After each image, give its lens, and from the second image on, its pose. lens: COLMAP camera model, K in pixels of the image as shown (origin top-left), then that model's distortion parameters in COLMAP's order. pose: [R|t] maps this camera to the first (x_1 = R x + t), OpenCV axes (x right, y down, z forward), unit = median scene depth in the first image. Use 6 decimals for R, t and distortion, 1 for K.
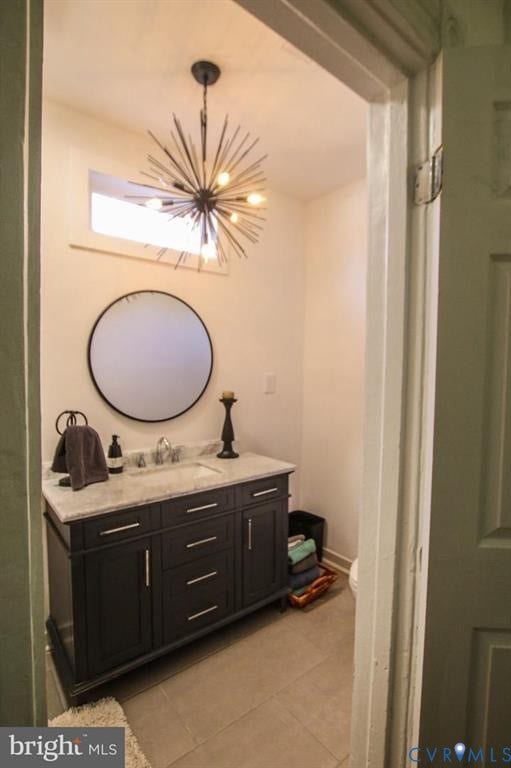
lens RADIAL K [[370.5, 0, 252.8], [0, 370.5, 380.1], [0, 0, 1]] dist [-0.020328, 0.001273]
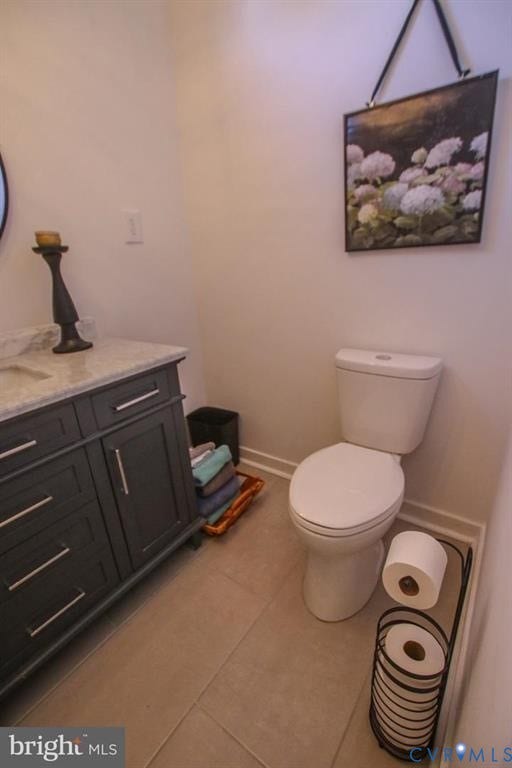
lens RADIAL K [[370.5, 0, 253.3], [0, 370.5, 380.1], [0, 0, 1]] dist [-0.020328, 0.001273]
pose [[0.957418, -0.154363, 0.243973, 0.059575], [0.074071, 0.948109, 0.309196, 0.094423], [-0.279042, -0.277958, 0.919171, 0.370149]]
